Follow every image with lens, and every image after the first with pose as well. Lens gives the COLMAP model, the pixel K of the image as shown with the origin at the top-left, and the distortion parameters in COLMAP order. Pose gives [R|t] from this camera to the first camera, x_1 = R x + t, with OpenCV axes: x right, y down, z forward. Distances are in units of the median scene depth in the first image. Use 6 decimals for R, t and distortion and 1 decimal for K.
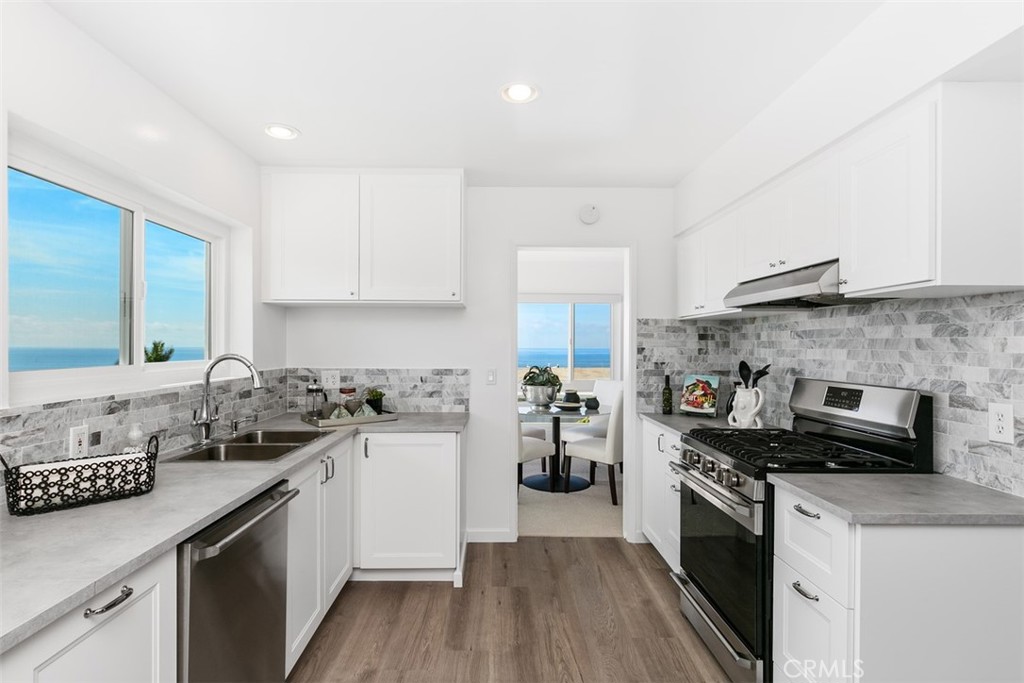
lens RADIAL K [[509.2, 0, 512.0], [0, 509.2, 341.5], [0, 0, 1]] dist [0.003645, 0.000107]
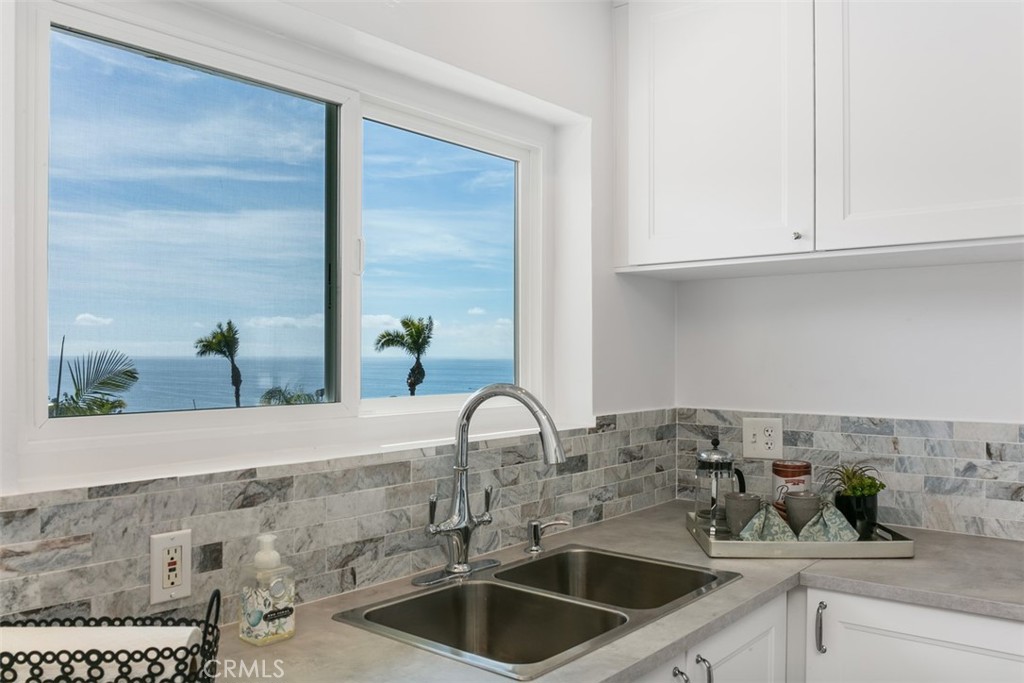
lens RADIAL K [[828.9, 0, 512.0], [0, 828.9, 341.5], [0, 0, 1]] dist [-0.041658, -0.001561]
pose [[0.747453, -0.011283, -0.664219, -0.053807], [0.005926, 0.999929, -0.010317, -0.005193], [0.664288, 0.003776, 0.747467, 0.446200]]
